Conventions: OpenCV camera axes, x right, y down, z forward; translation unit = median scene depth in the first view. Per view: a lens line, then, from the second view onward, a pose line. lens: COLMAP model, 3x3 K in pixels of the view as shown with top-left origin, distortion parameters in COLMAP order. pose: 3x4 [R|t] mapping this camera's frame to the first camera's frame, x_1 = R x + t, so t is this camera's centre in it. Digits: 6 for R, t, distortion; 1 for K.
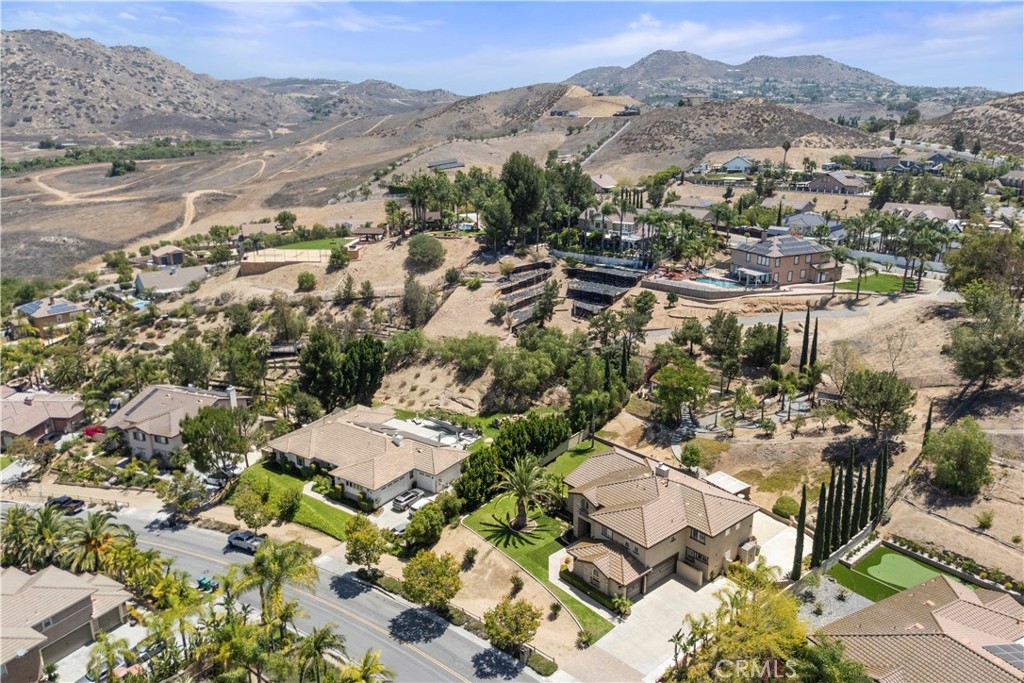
lens RADIAL K [[750.3, 0, 497.6], [0, 750.3, 341.0], [0, 0, 1]] dist [0.044439, -0.002439]
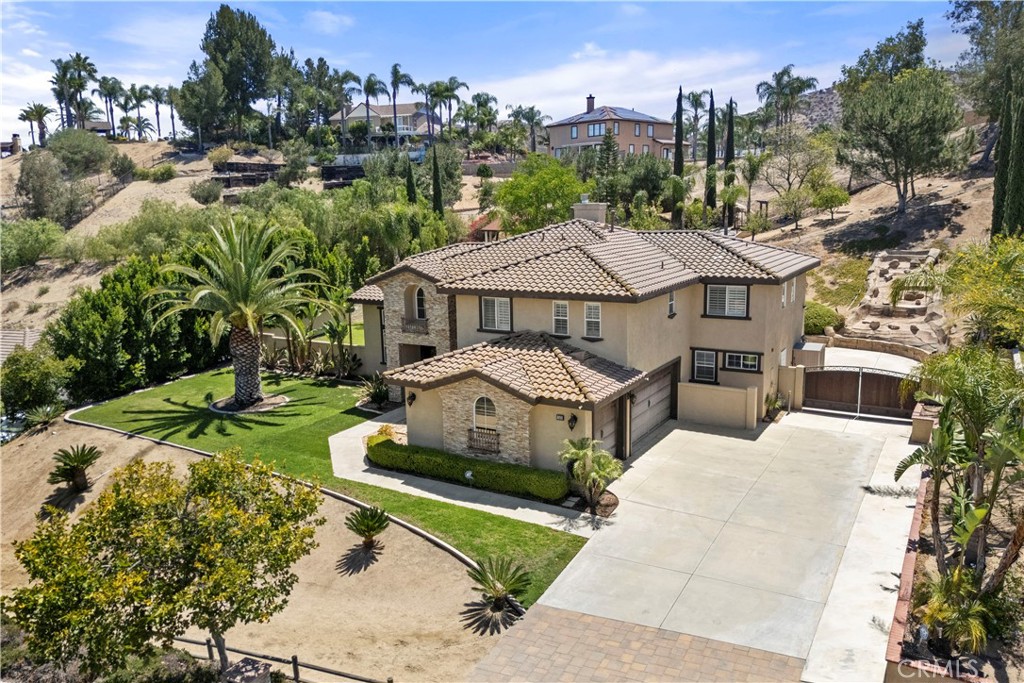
lens RADIAL K [[773.8, 0, 507.6], [0, 773.8, 329.4], [0, 0, 1]] dist [0.095865, -0.115360]
pose [[0.943874, -0.060398, 0.324735, 0.030354], [0.105801, 0.986624, -0.124017, 0.268331], [-0.312901, 0.151413, 0.937639, 0.583589]]
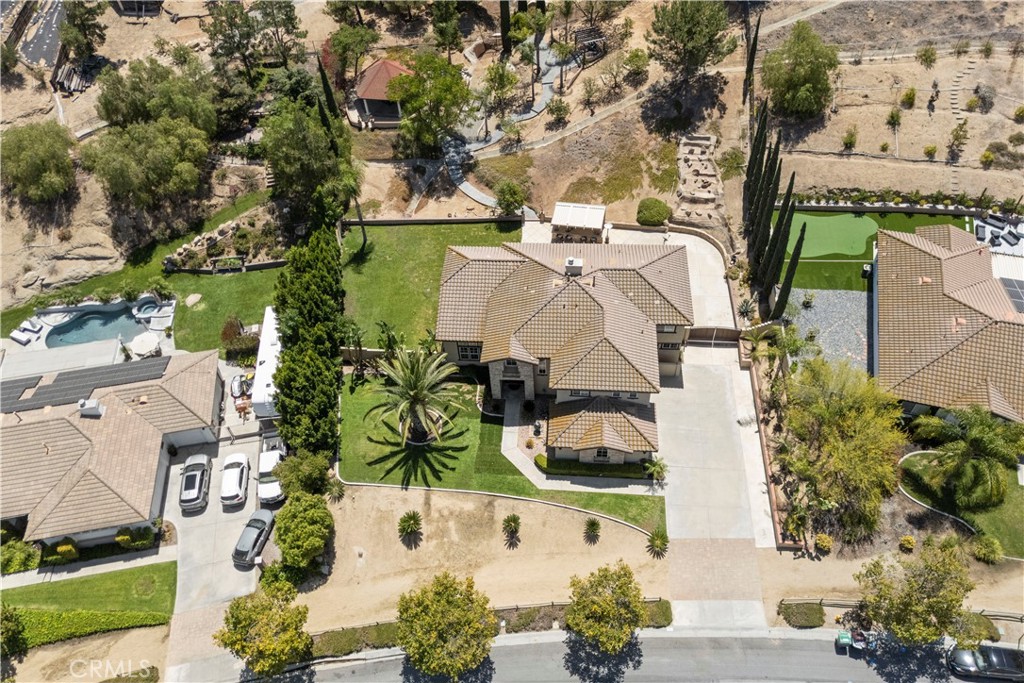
lens RADIAL K [[773.8, 0, 507.6], [0, 773.8, 329.4], [0, 0, 1]] dist [0.095865, -0.115360]
pose [[0.698230, -0.556556, 0.450244, -0.176167], [0.250121, 0.778969, 0.575018, -0.203671], [-0.670756, -0.288880, 0.683107, 0.493982]]
